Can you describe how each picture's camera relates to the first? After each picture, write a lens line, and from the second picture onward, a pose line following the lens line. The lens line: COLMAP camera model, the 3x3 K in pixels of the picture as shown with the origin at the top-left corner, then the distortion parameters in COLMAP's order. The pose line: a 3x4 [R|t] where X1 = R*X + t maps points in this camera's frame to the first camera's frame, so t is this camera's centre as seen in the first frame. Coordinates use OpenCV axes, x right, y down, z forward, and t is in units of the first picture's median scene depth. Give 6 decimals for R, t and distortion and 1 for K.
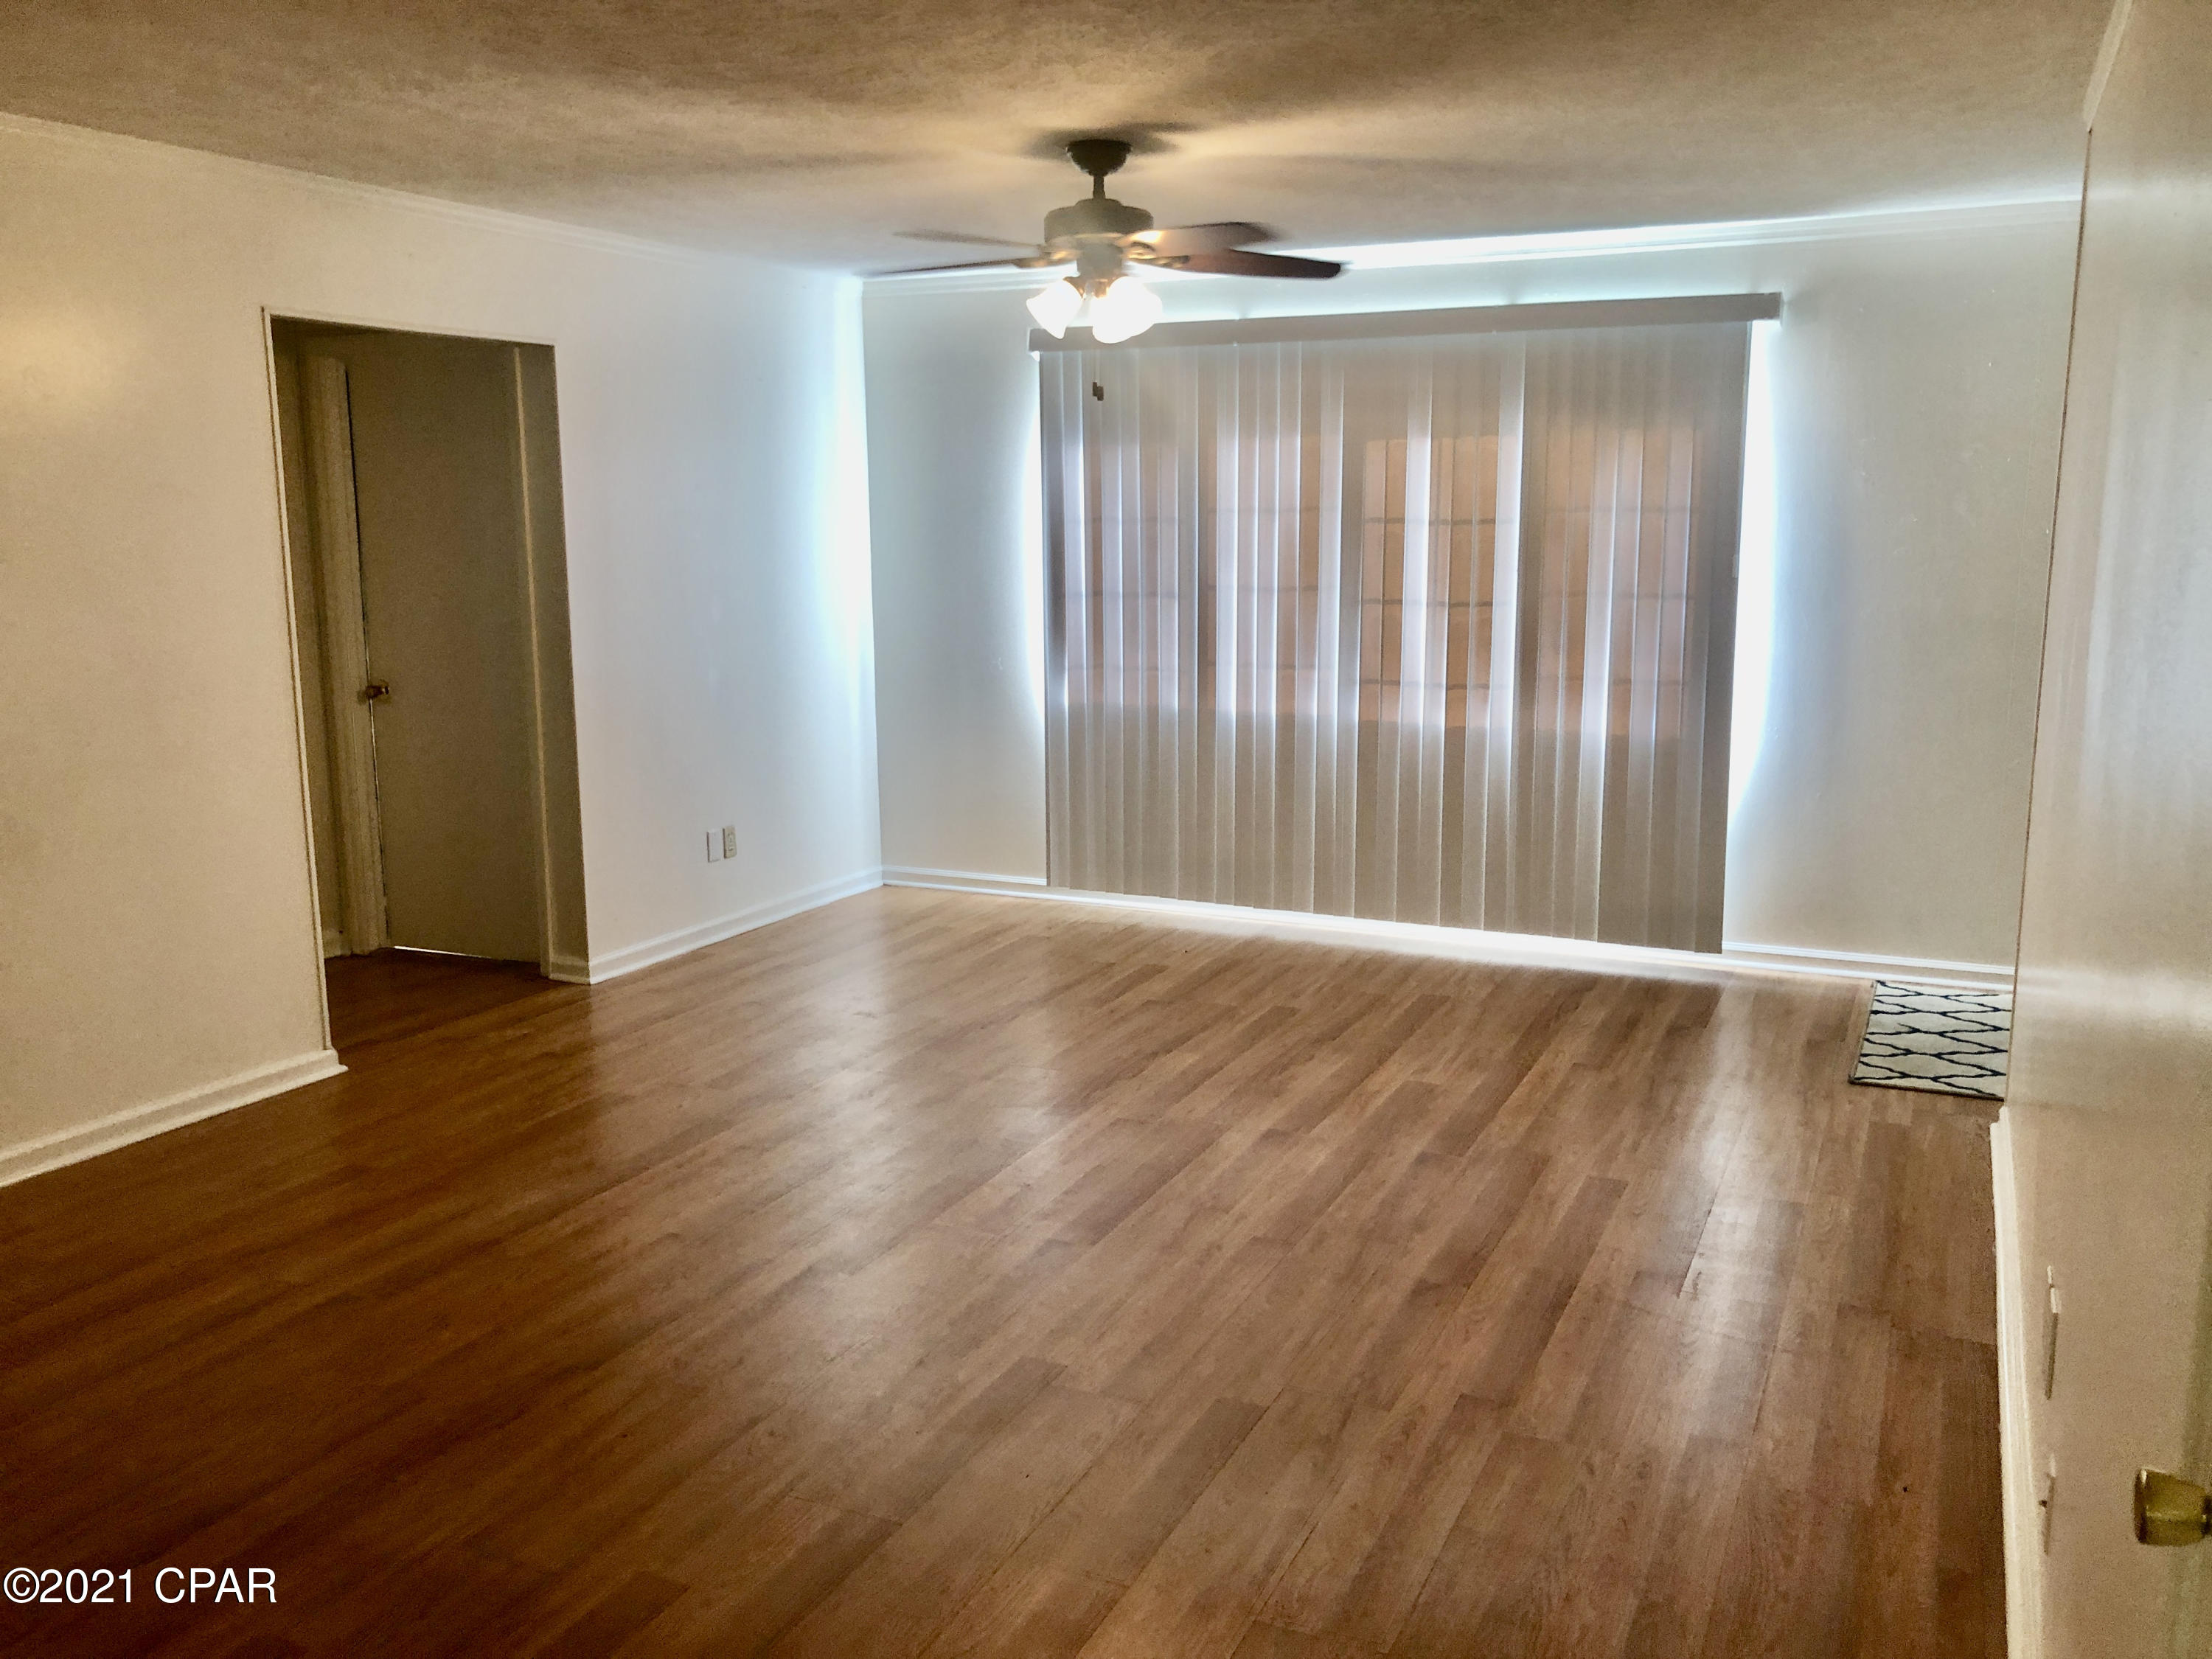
lens RADIAL K [[1817.8, 0, 1112.2], [0, 1817.8, 881.5], [0, 0, 1]] dist [0.068044, -0.000880]
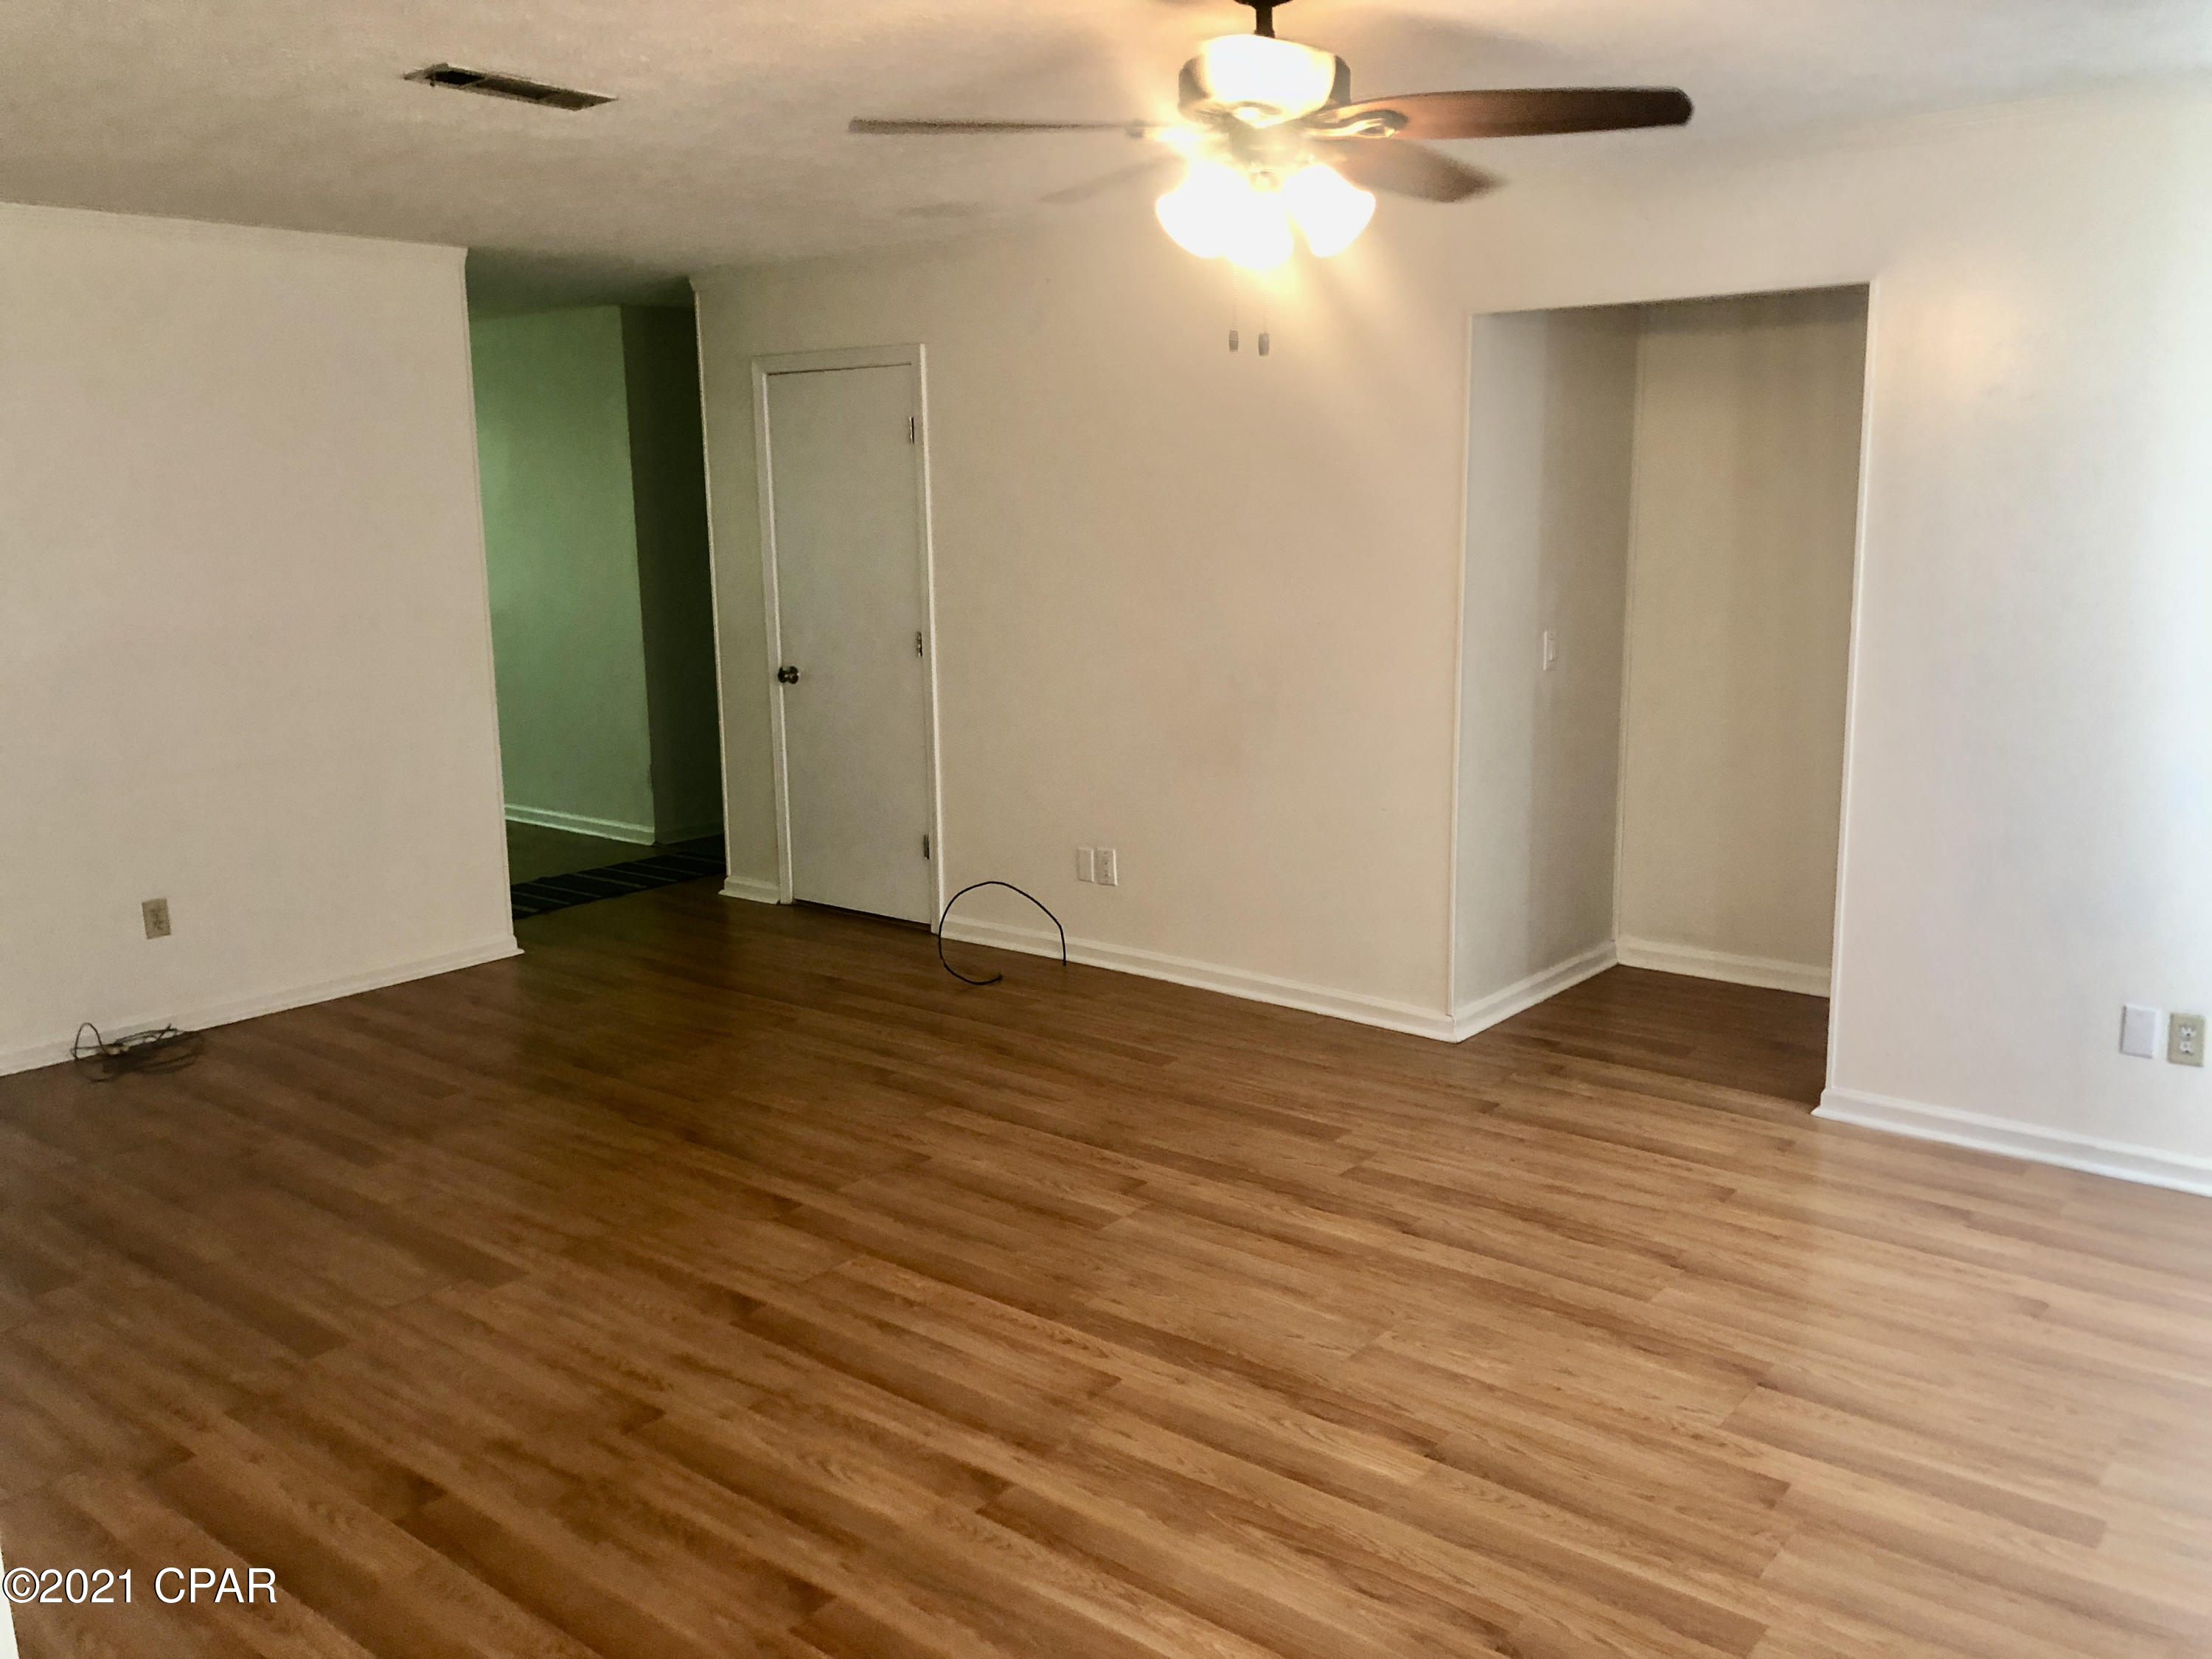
lens RADIAL K [[1853.3, 0, 1106.0], [0, 1853.3, 829.5], [0, 0, 1]] dist [0.001169, 0.005420]
pose [[-0.249263, 0.190779, -0.949459, 0.492147], [-0.185121, 0.952939, 0.240078, -0.185406], [0.950578, 0.235607, -0.202215, 0.833163]]
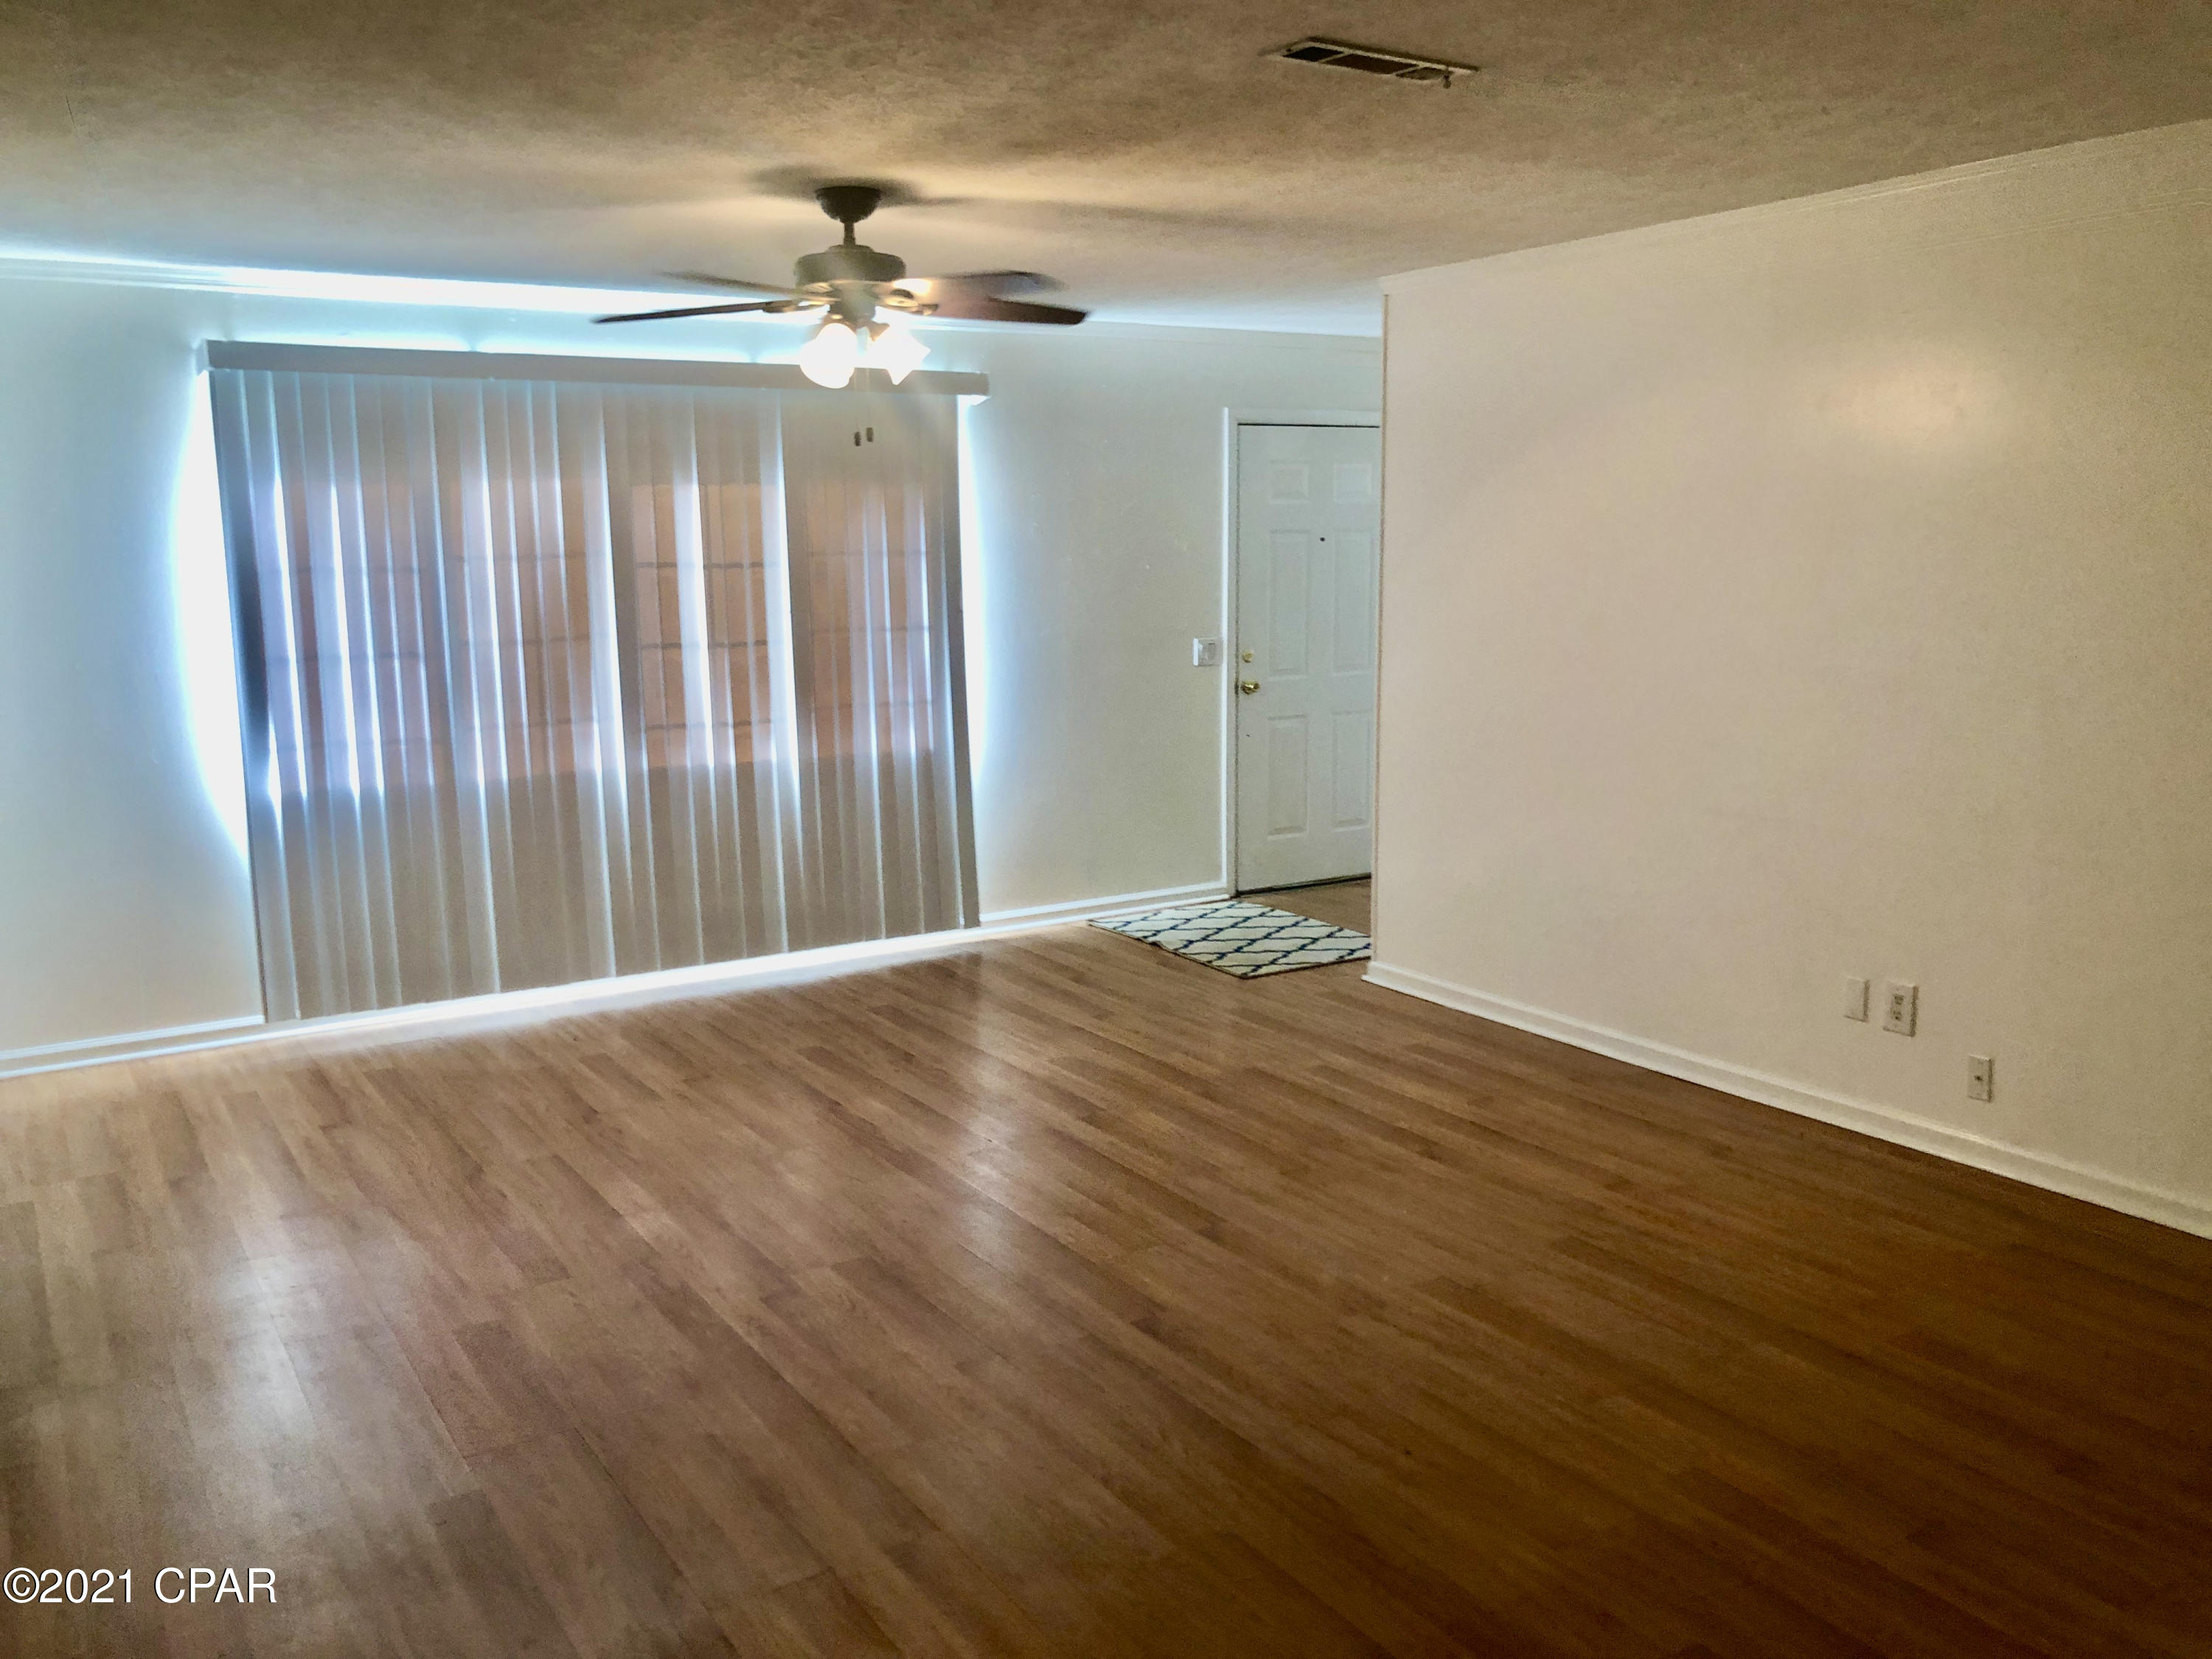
lens RADIAL K [[1832.5, 0, 1106.0], [0, 1832.5, 829.5], [0, 0, 1]] dist [0.056822, -0.100472]
pose [[0.545999, -0.138616, 0.826239, -0.582984], [0.184210, 0.981946, 0.043008, -0.056925], [-0.817283, 0.128719, 0.561676, 0.266701]]
